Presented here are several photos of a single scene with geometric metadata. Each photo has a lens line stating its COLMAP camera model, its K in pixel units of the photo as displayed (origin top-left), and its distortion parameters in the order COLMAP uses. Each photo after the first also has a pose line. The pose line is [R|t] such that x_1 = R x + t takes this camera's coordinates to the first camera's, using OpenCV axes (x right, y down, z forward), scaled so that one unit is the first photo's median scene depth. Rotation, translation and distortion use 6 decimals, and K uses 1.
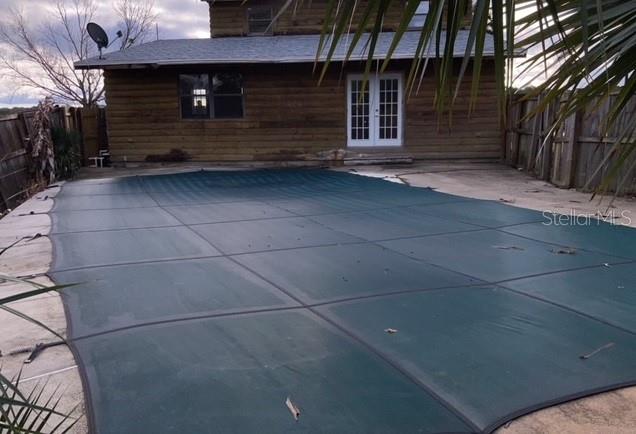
lens RADIAL K [[534.1, 0, 316.9], [0, 534.1, 218.4], [0, 0, 1]] dist [0.056322, -0.024711]
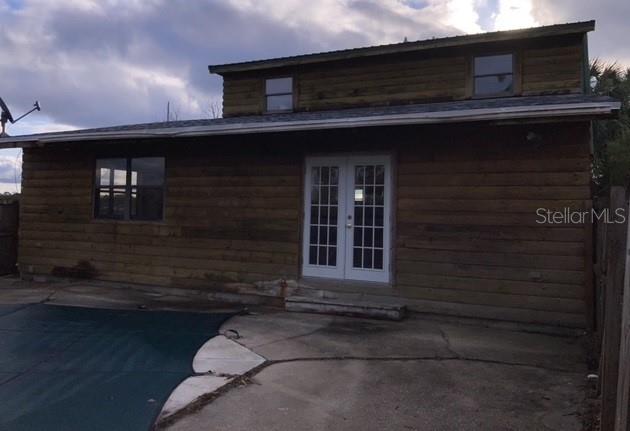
lens RADIAL K [[529.0, 0, 315.7], [0, 529.0, 212.0], [0, 0, 1]] dist [0.056322, -0.024711]
pose [[0.953775, 0.033349, -0.298664, 0.240286], [-0.086745, 0.982072, -0.167360, -0.107676], [0.287729, 0.185532, 0.939569, 0.450034]]
